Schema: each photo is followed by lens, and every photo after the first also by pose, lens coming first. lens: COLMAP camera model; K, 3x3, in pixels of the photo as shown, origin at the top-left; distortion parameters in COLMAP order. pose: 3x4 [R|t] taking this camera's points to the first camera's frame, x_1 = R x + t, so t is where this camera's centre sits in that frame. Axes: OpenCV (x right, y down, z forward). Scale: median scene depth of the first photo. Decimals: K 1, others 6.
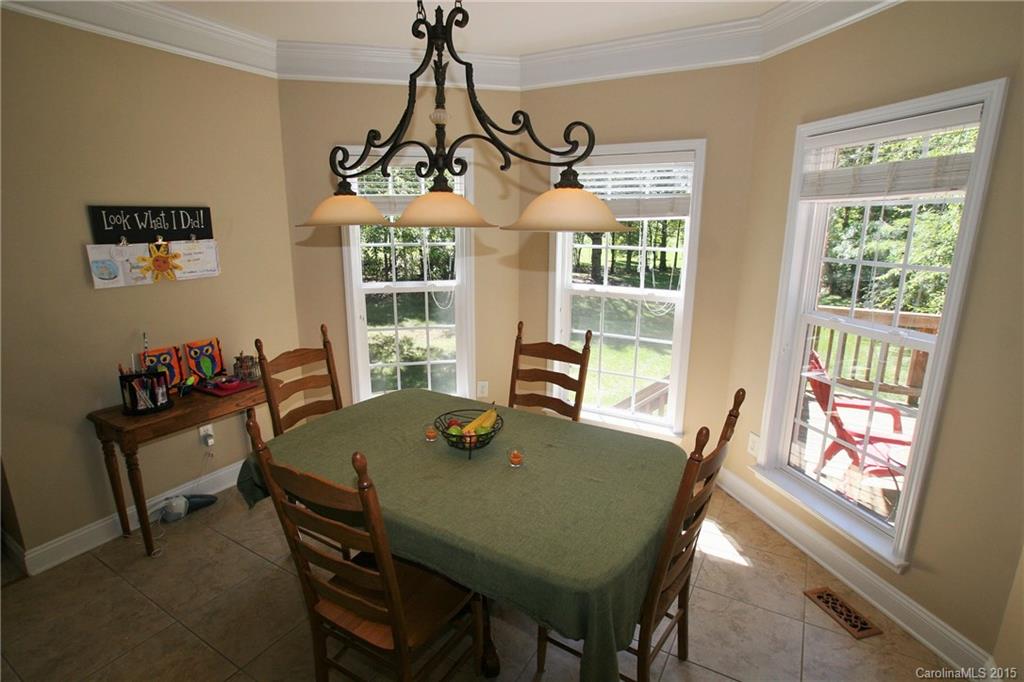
lens RADIAL K [[514.2, 0, 508.9], [0, 514.2, 347.6], [0, 0, 1]] dist [-0.080887, 0.036312]
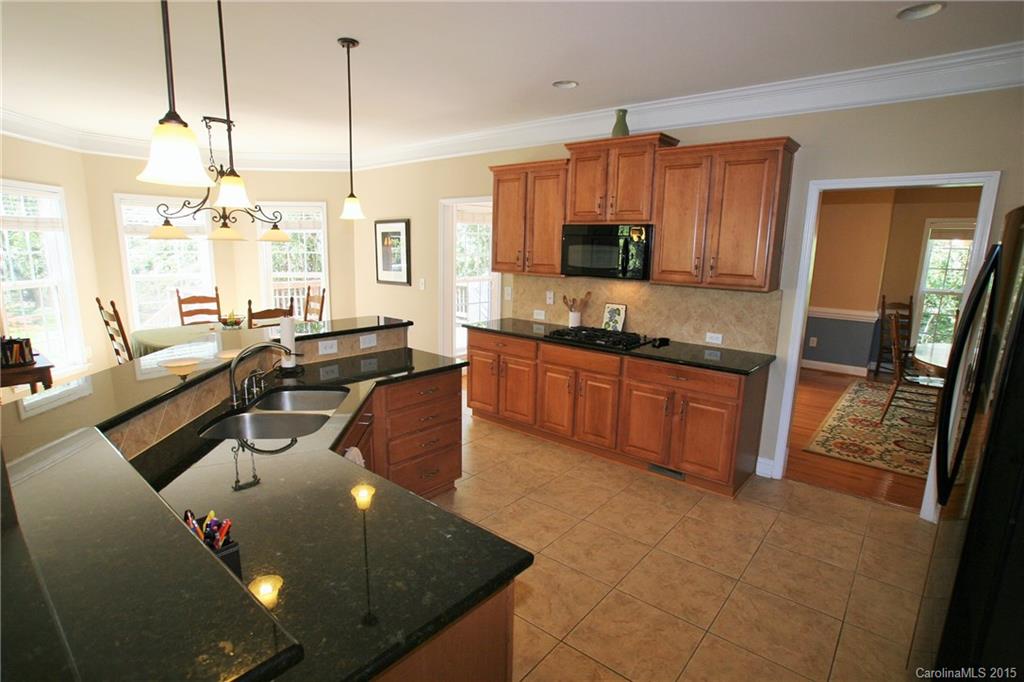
lens RADIAL K [[514.2, 0, 508.9], [0, 514.2, 347.6], [0, 0, 1]] dist [-0.080887, 0.036312]
pose [[0.176196, -0.188429, 0.966152, -1.933054], [0.213161, 0.965522, 0.149432, 0.182928], [-0.960998, 0.179616, 0.210287, -0.697270]]
